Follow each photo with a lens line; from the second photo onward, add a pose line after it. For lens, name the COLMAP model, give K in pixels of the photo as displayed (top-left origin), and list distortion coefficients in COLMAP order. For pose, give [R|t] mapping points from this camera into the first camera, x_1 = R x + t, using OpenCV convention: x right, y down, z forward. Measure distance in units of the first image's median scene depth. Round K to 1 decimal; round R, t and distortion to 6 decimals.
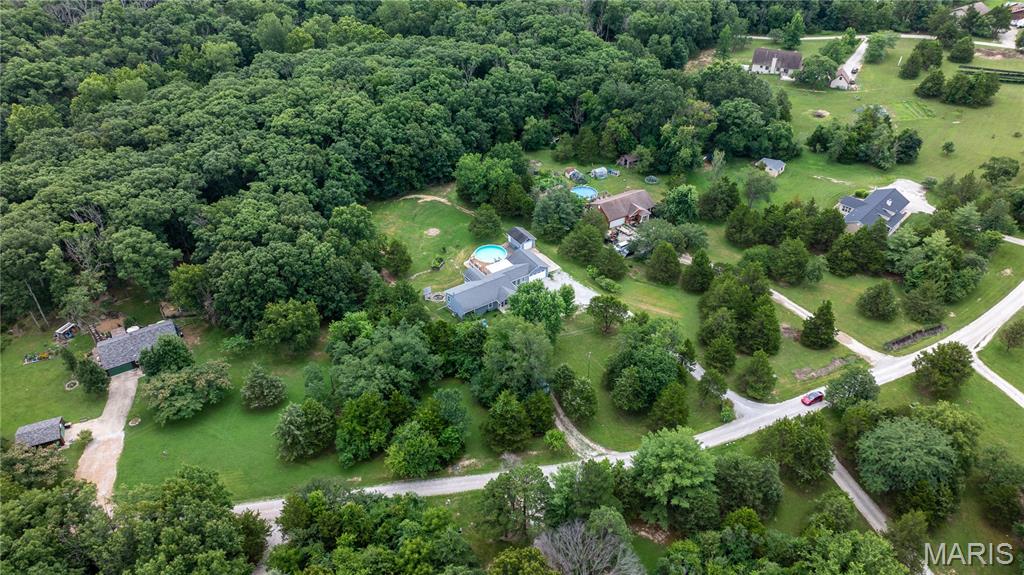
lens RADIAL K [[731.9, 0, 512.0], [0, 731.9, 287.5], [0, 0, 1]] dist [-0.043353, 0.050635]
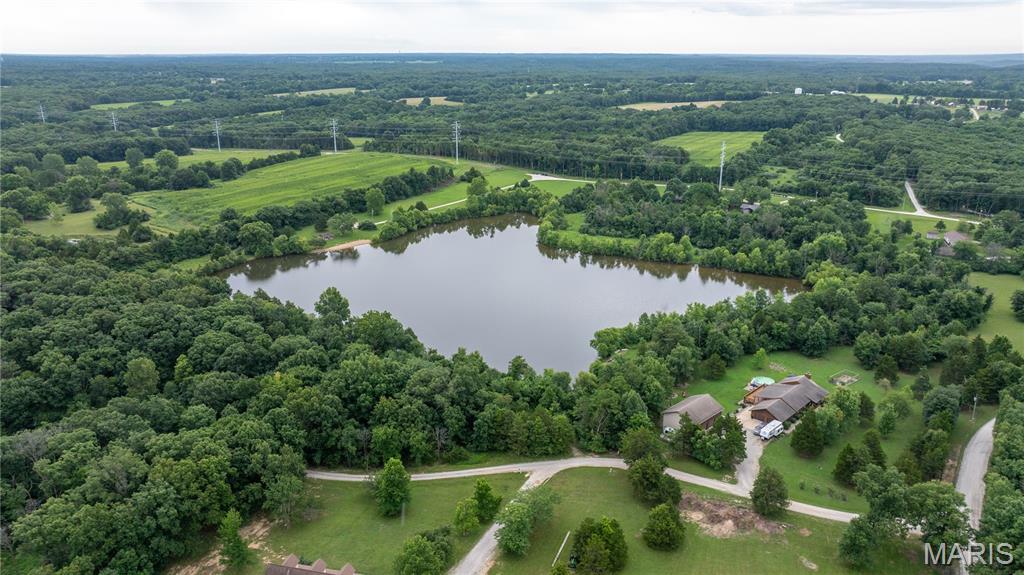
lens RADIAL K [[743.4, 0, 512.0], [0, 743.4, 287.5], [0, 0, 1]] dist [-0.021597, 0.005215]
pose [[0.987576, -0.047577, 0.149764, 0.558137], [0.094925, 0.940143, -0.327292, -0.417361], [-0.125228, 0.337443, 0.932979, 0.545107]]
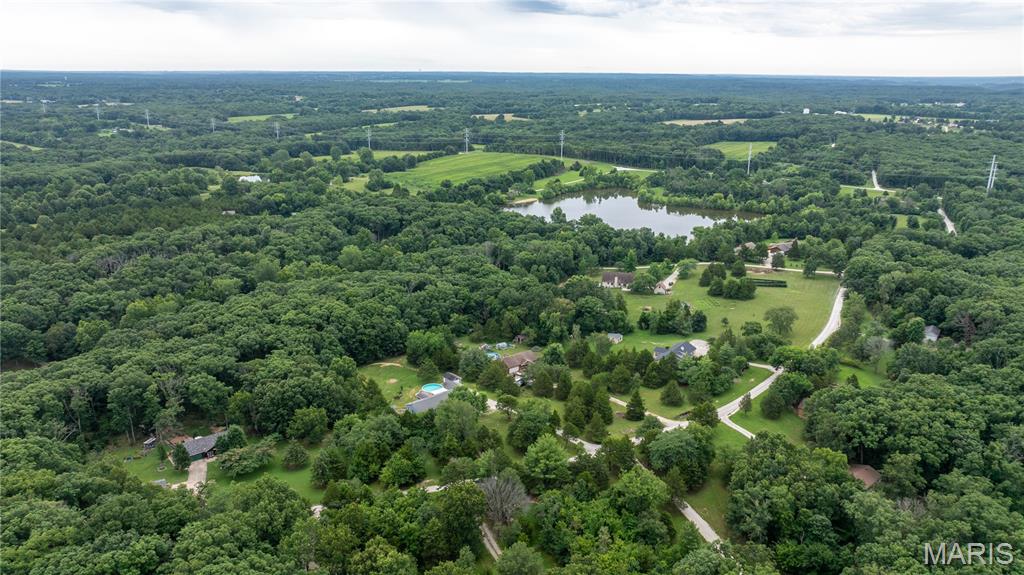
lens RADIAL K [[710.5, 0, 520.2], [0, 710.5, 290.3], [0, 0, 1]] dist [-0.019493, -0.004350]
pose [[0.990813, -0.034068, 0.130878, -0.029252], [0.076847, 0.938160, -0.337566, 0.230805], [-0.111284, 0.344523, 0.932159, -0.402194]]
